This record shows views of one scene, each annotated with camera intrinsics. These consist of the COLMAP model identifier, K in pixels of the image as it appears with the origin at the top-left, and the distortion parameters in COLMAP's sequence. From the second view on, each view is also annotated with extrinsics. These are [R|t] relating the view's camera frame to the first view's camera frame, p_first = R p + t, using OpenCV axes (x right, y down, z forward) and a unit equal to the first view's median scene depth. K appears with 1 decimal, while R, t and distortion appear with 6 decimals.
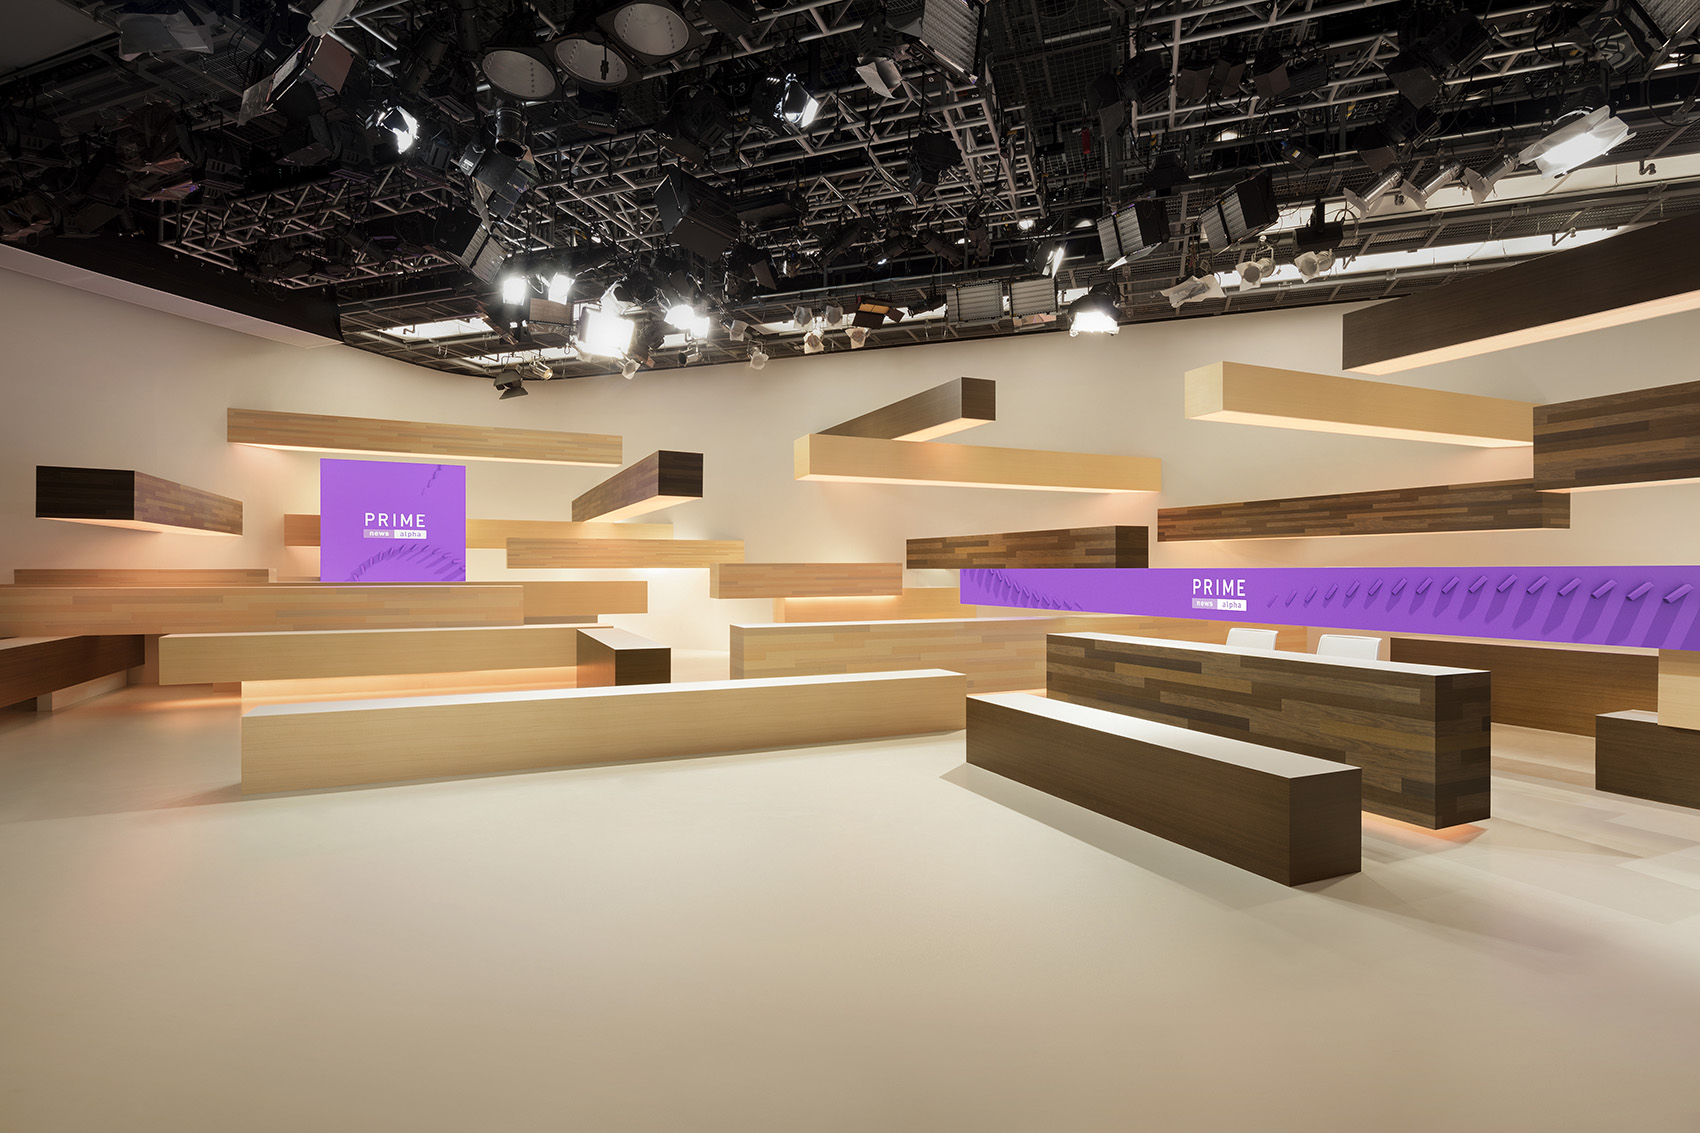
lens RADIAL K [[825.6, 0, 850.0], [0, 825.6, 566.5], [0, 0, 1]] dist [0.002382, 0.000098]
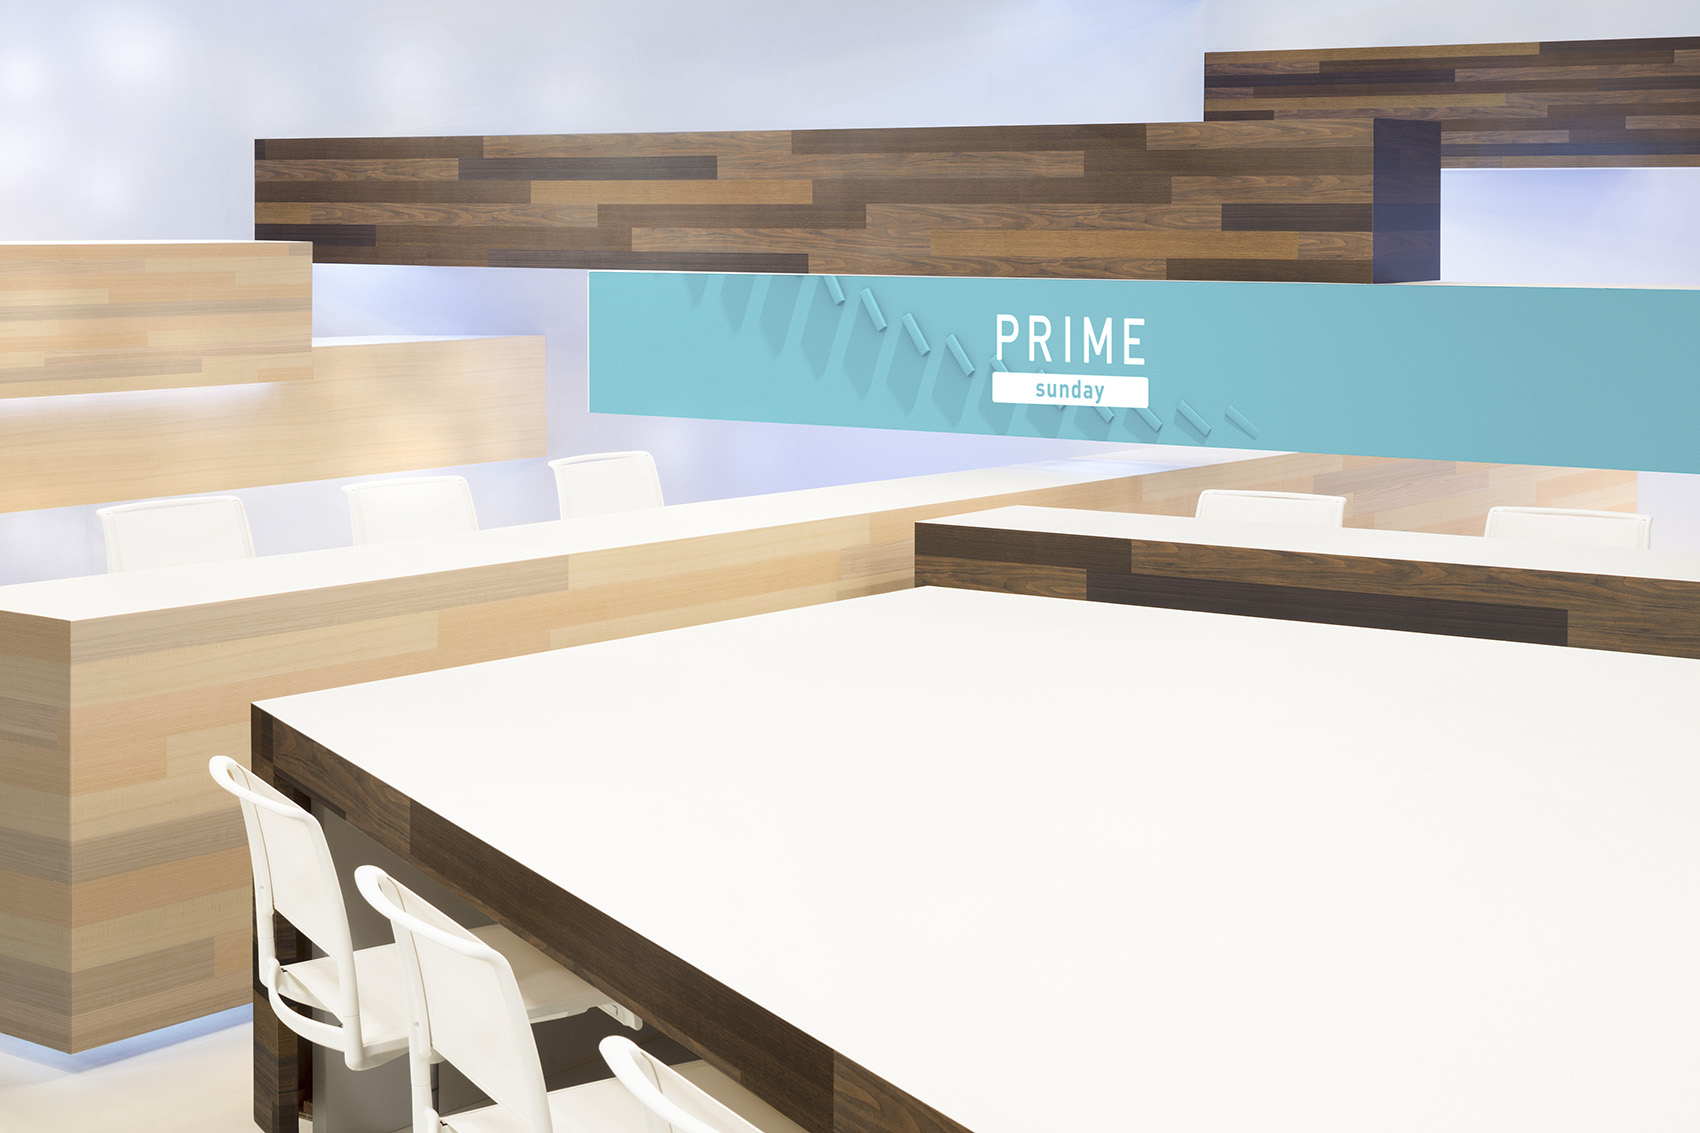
lens RADIAL K [[2742.6, 0, 848.3], [0, 2742.6, 236.5], [0, 0, 1]] dist [-0.026918, -0.011072]
pose [[0.875344, 0.002231, 0.483495, -0.216045], [-0.007249, 0.999938, 0.008509, -0.016447], [-0.483446, -0.010953, 0.875305, 0.283700]]
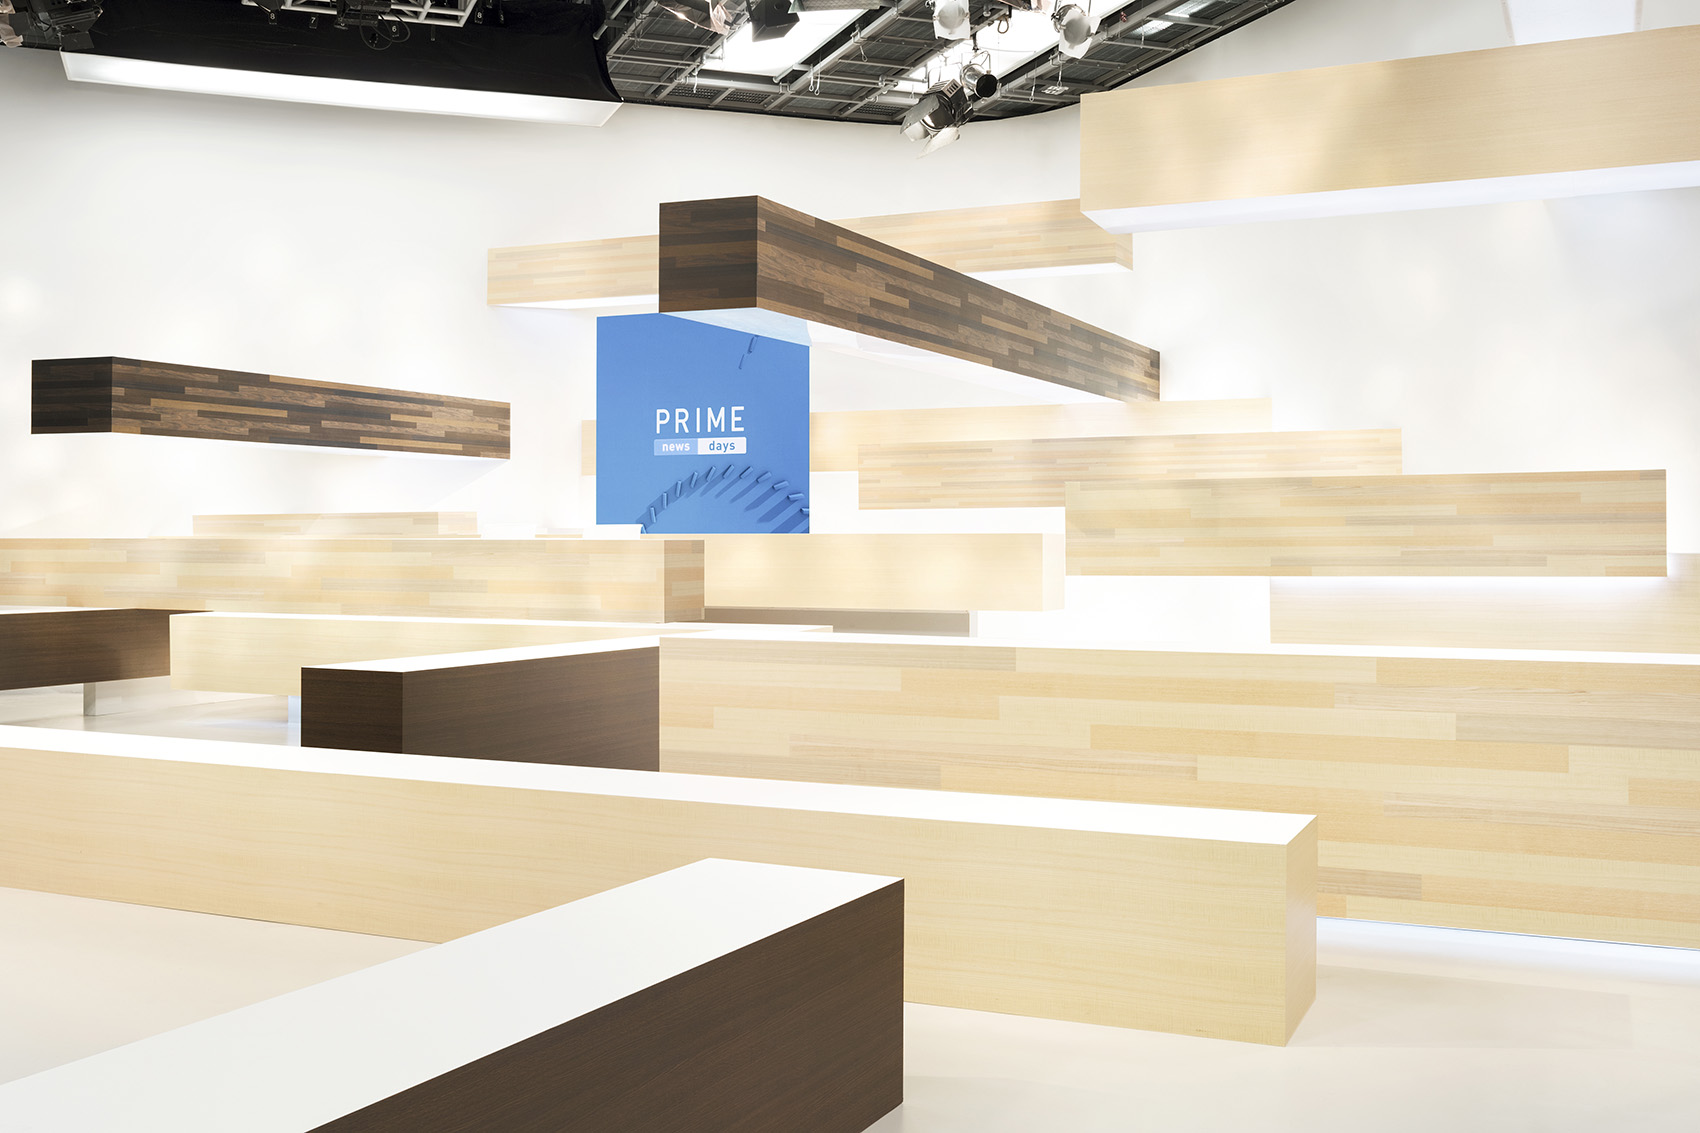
lens RADIAL K [[1705.6, 0, 845.3], [0, 1705.6, 542.4], [0, 0, 1]] dist [-0.016578, -0.005354]
pose [[0.653942, -0.000612, -0.756545, 0.401544], [0.004569, 0.999985, 0.003141, 0.022557], [0.756531, -0.005511, 0.653934, 0.434068]]
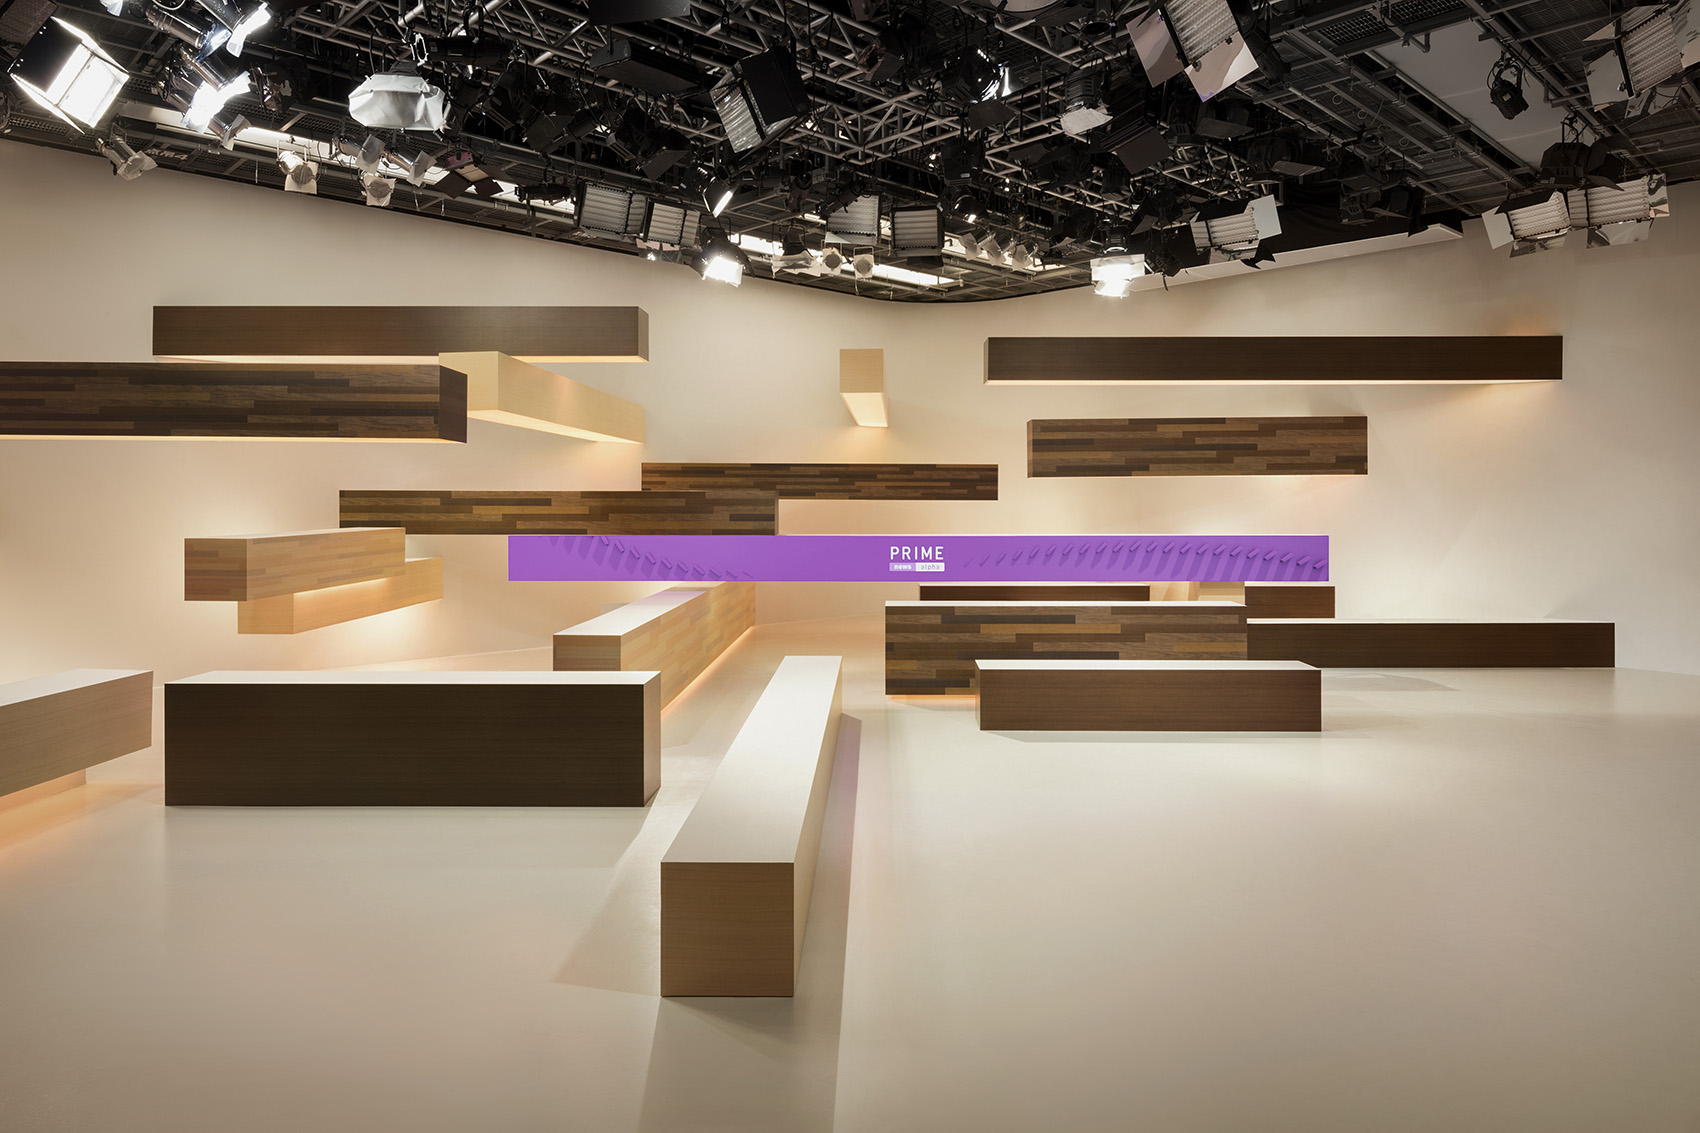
lens RADIAL K [[1064.0, 0, 860.8], [0, 1064.0, 499.8], [0, 0, 1]] dist [0.006075, 0.000994]
pose [[0.438791, 0.001640, 0.898588, -0.679553], [-0.004496, 0.999990, 0.000371, -0.035682], [-0.898578, -0.004203, 0.438794, 0.314929]]
